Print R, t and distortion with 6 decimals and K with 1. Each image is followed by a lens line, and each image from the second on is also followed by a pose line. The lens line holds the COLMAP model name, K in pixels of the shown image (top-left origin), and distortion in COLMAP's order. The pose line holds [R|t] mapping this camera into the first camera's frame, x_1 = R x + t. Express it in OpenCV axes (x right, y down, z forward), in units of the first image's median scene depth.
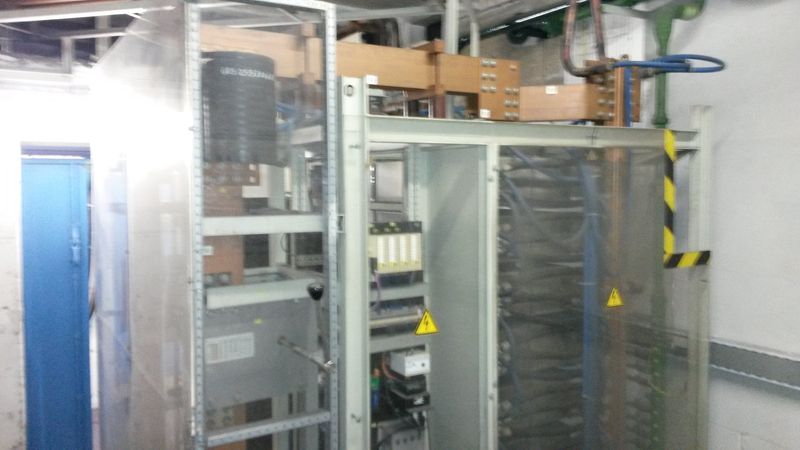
lens RADIAL K [[674.4, 0, 398.2], [0, 674.4, 223.3], [0, 0, 1]] dist [0.083727, -0.010429]
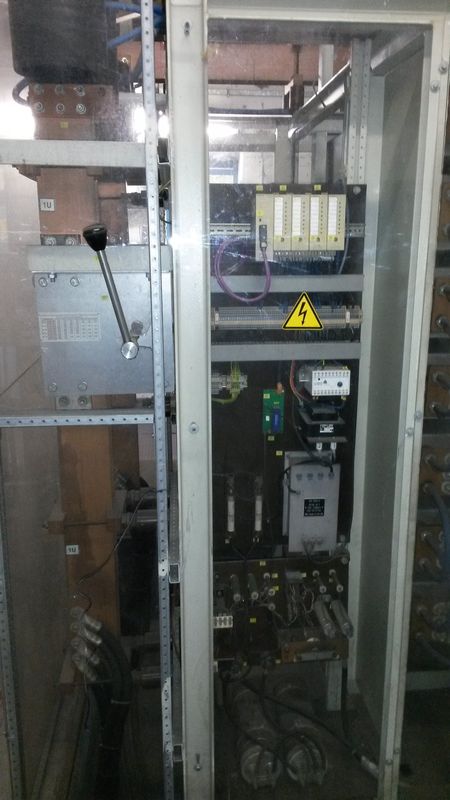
lens RADIAL K [[674.4, 0, 226.2], [0, 674.4, 404.5], [0, 0, 1]] dist [0.083727, -0.010429]
pose [[0.897610, 0.116905, -0.425005, 0.245684], [-0.038474, 0.981288, 0.188664, 0.097928], [0.439108, -0.152995, 0.885312, 0.291431]]
